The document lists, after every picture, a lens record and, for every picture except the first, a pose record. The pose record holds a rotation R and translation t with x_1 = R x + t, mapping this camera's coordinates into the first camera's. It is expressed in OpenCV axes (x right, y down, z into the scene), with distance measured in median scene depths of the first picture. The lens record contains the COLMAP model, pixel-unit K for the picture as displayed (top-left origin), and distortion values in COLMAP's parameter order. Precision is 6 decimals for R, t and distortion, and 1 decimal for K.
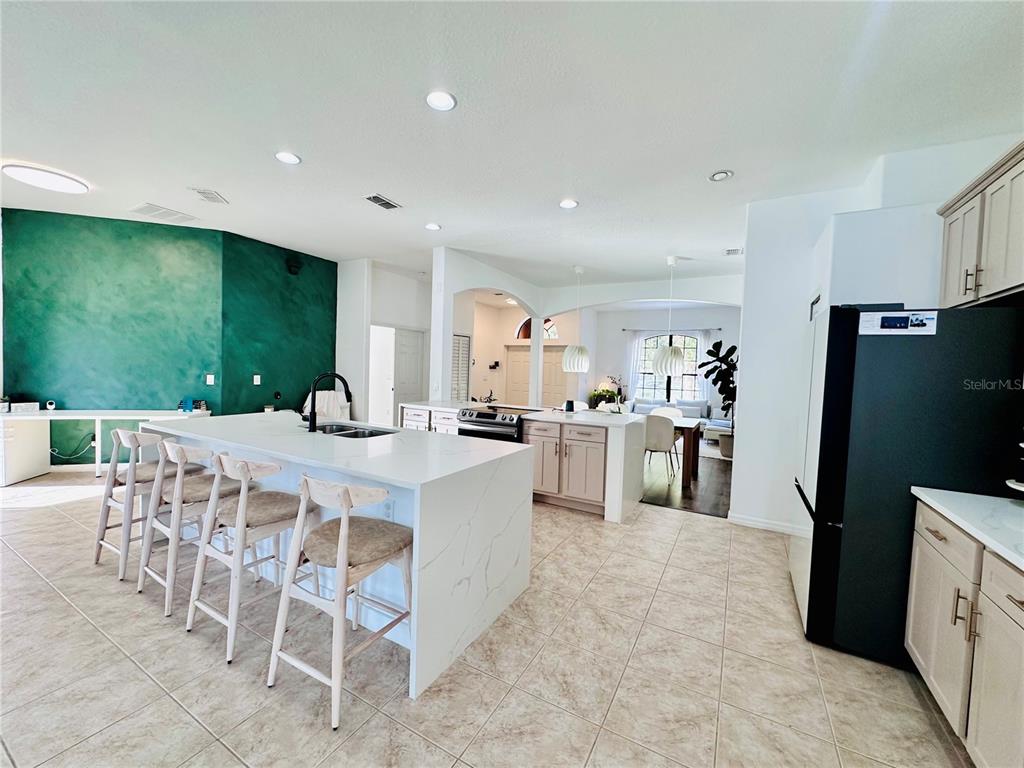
lens RADIAL K [[408.5, 0, 511.7], [0, 408.5, 382.3], [0, 0, 1]] dist [-0.006416, 0.001297]
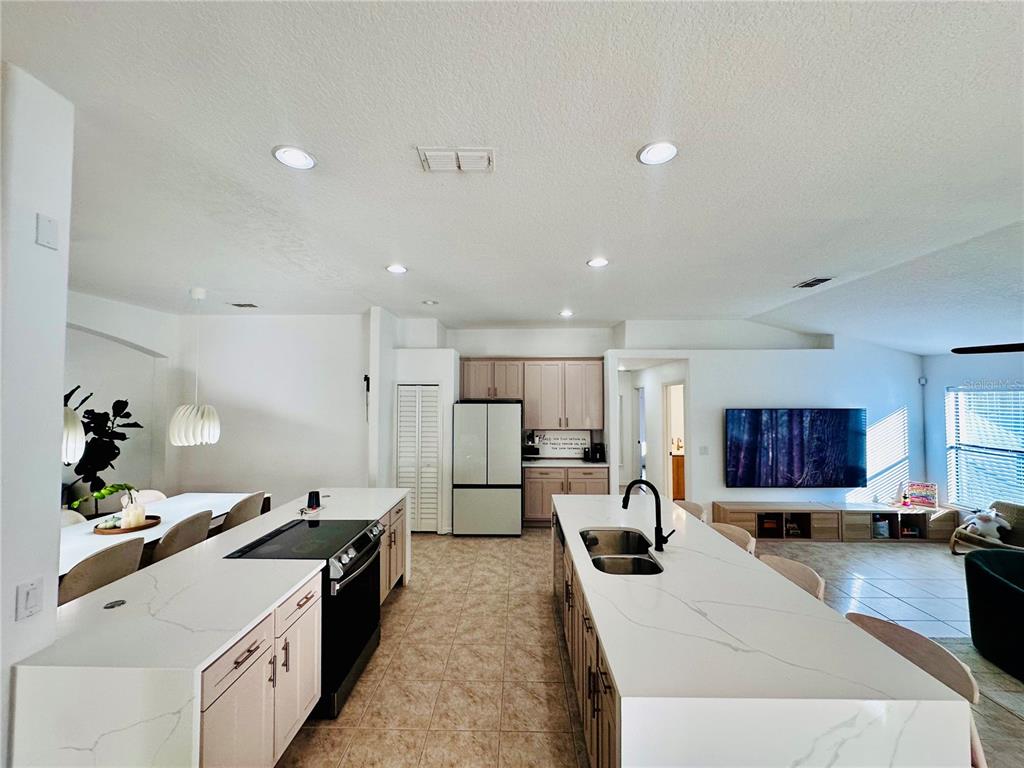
lens RADIAL K [[408.5, 0, 512.2], [0, 408.5, 384.2], [0, 0, 1]] dist [-0.006416, 0.001297]
pose [[-0.475169, -0.001844, 0.879893, -0.623723], [0.016411, 0.999805, 0.010958, -0.141399], [-0.879741, 0.019647, -0.475046, 0.949551]]
